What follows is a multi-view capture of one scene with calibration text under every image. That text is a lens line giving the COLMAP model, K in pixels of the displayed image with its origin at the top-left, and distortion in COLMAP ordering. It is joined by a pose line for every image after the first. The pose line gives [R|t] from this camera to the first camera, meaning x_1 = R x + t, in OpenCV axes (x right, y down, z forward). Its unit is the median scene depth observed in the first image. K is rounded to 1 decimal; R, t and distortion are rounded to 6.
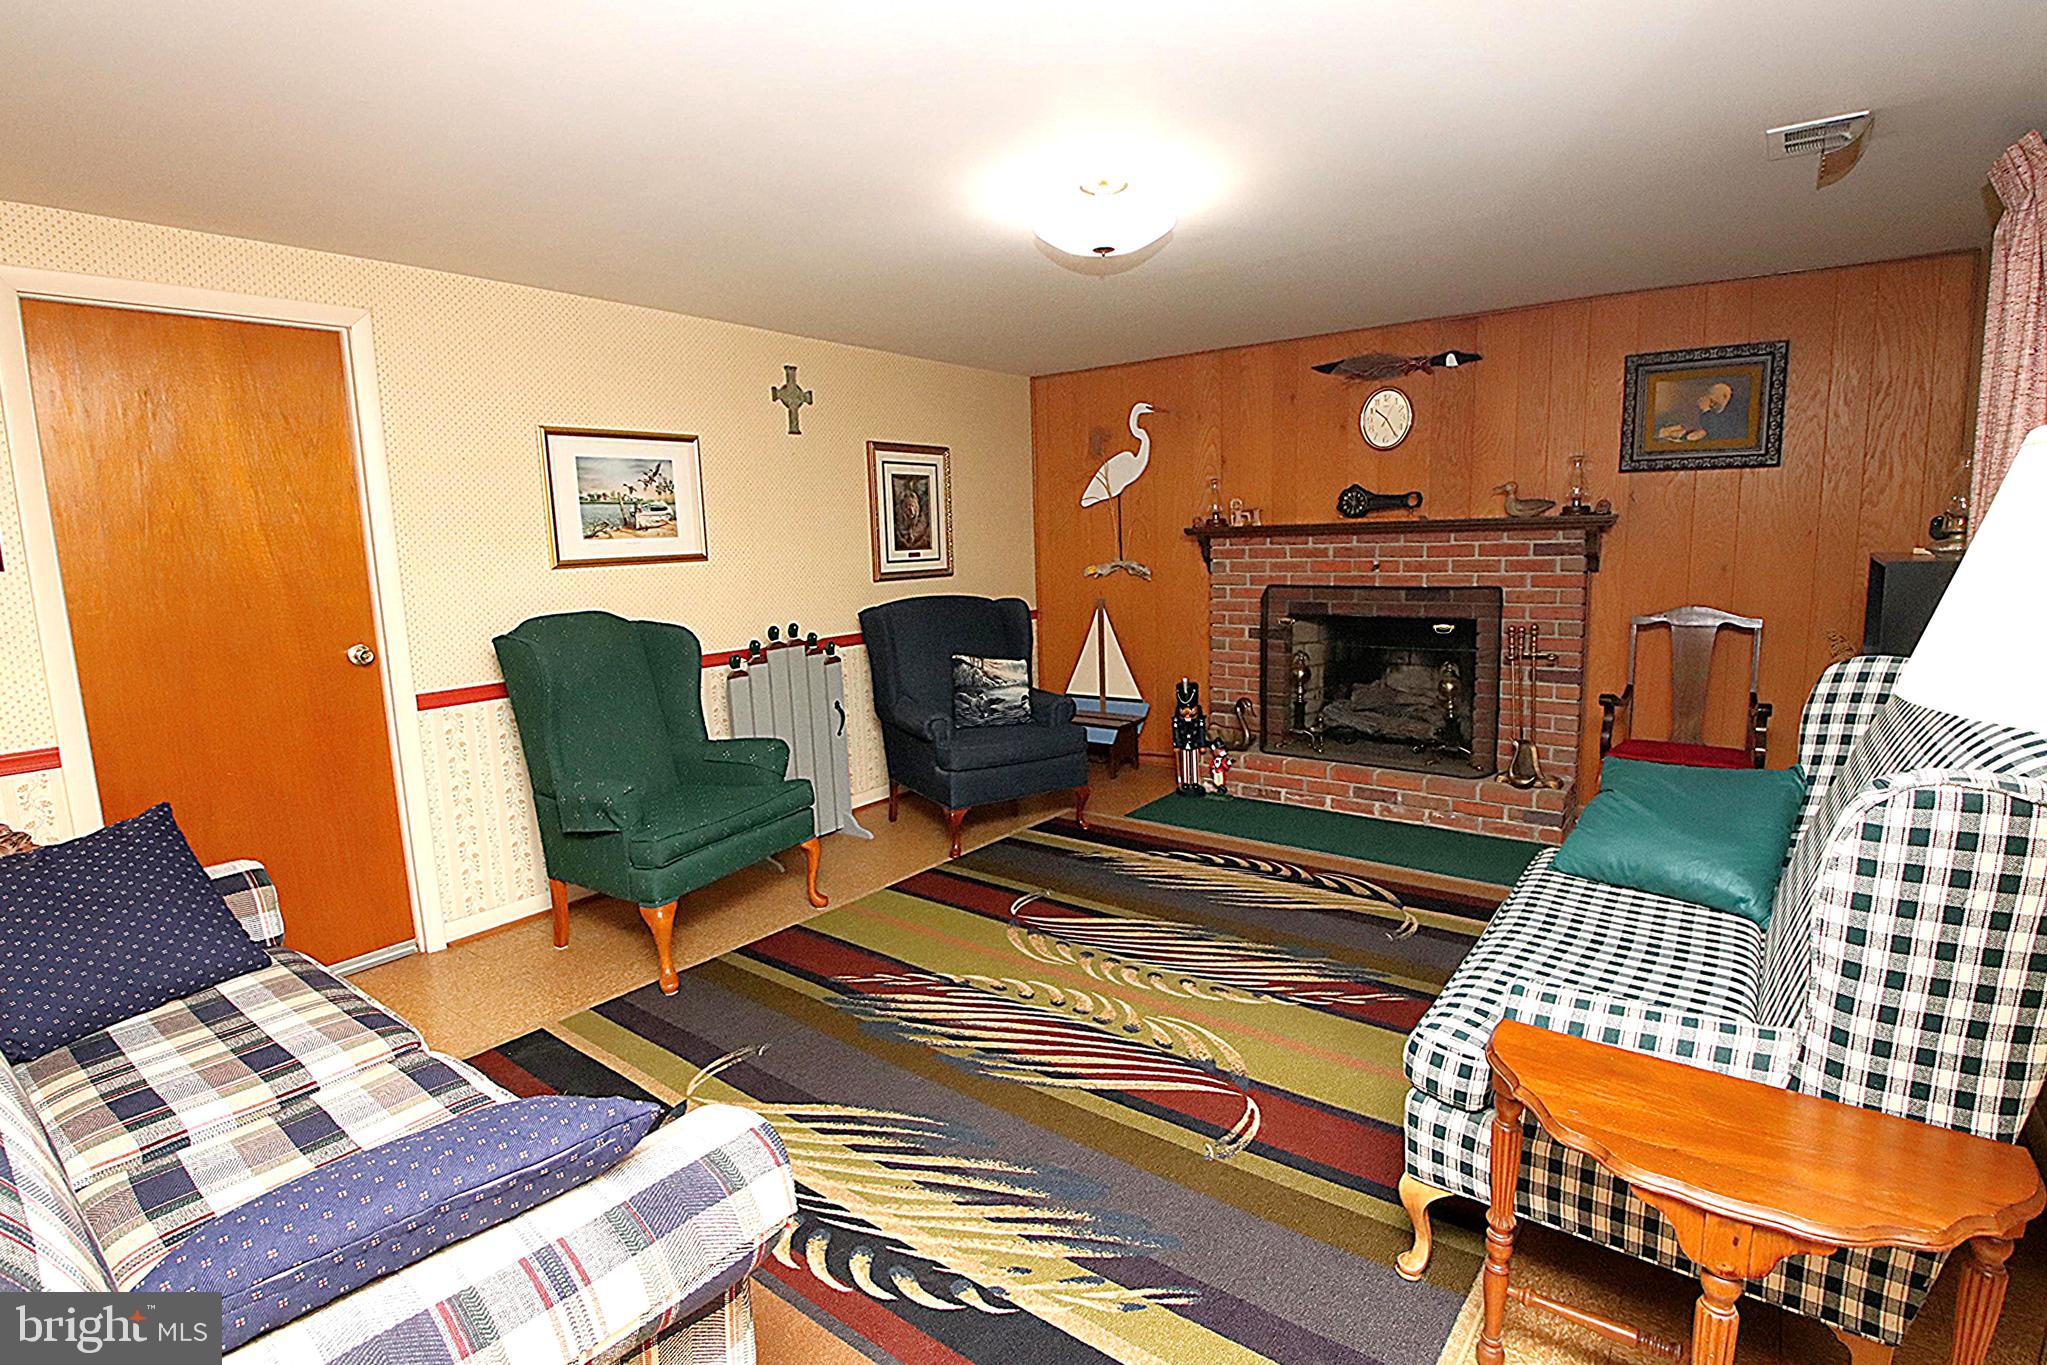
lens RADIAL K [[965.5, 0, 1019.5], [0, 965.5, 673.3], [0, 0, 1]] dist [0.023401, -0.037762]
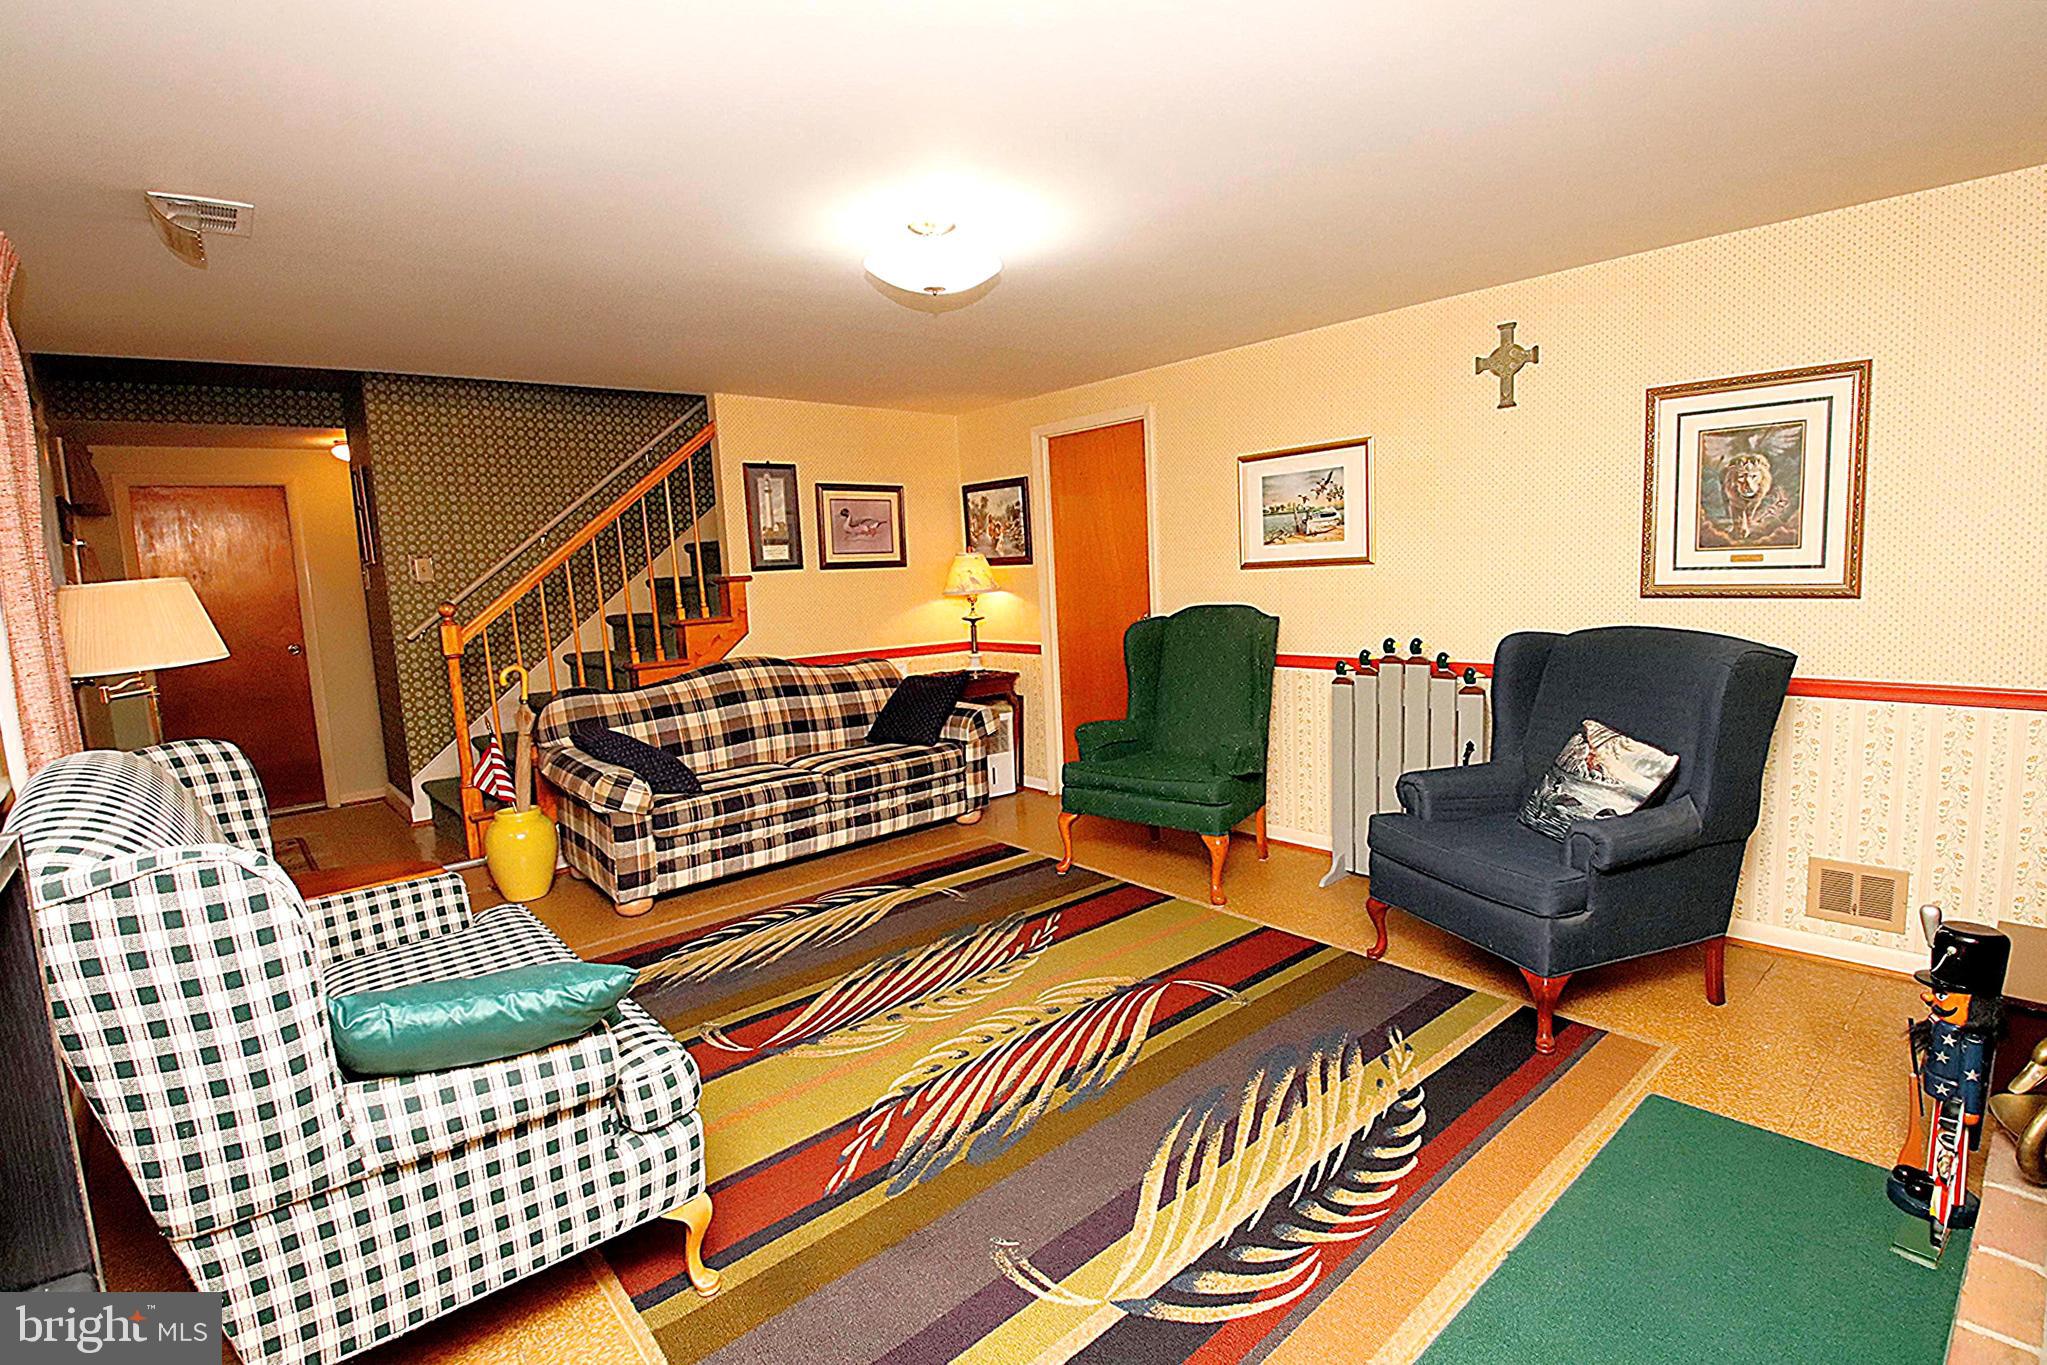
lens RADIAL K [[965.5, 0, 1019.5], [0, 965.5, 673.3], [0, 0, 1]] dist [0.023401, -0.037762]
pose [[-0.197677, 0.148278, -0.968988, 0.677480], [-0.089663, 0.981615, 0.168502, -0.133544], [0.976158, 0.120192, -0.180748, 0.797721]]
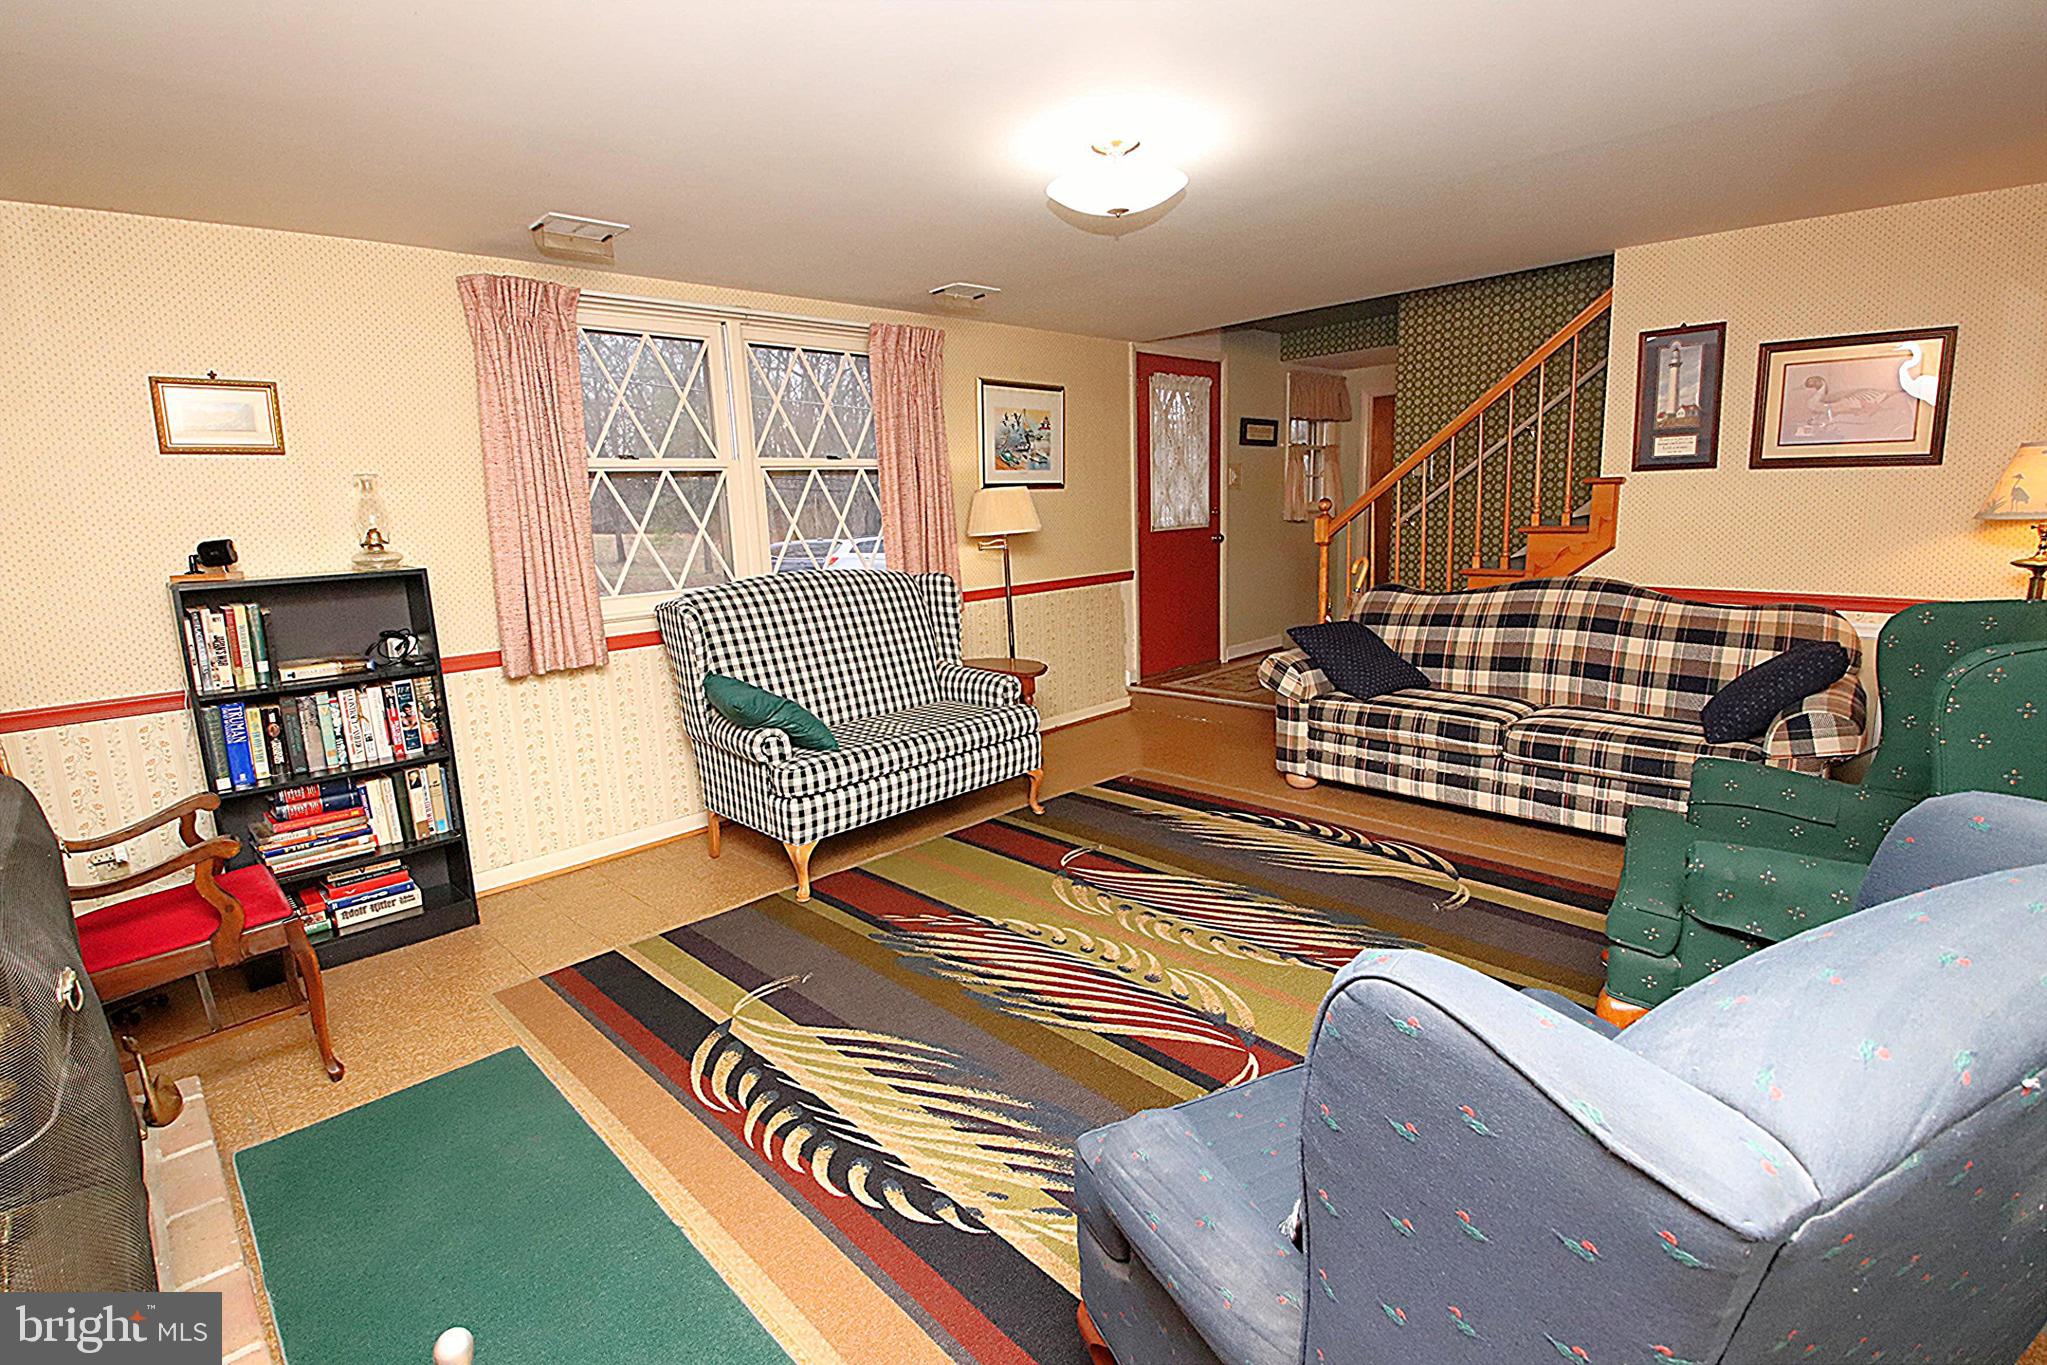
lens RADIAL K [[946.3, 0, 1017.4], [0, 946.3, 682.5], [0, 0, 1]] dist [0.021402, -0.034477]
pose [[-0.987962, 0.038619, 0.149799, 0.037039], [0.086047, 0.941903, 0.324676, -0.185236], [-0.128558, 0.333657, -0.933887, 1.258712]]
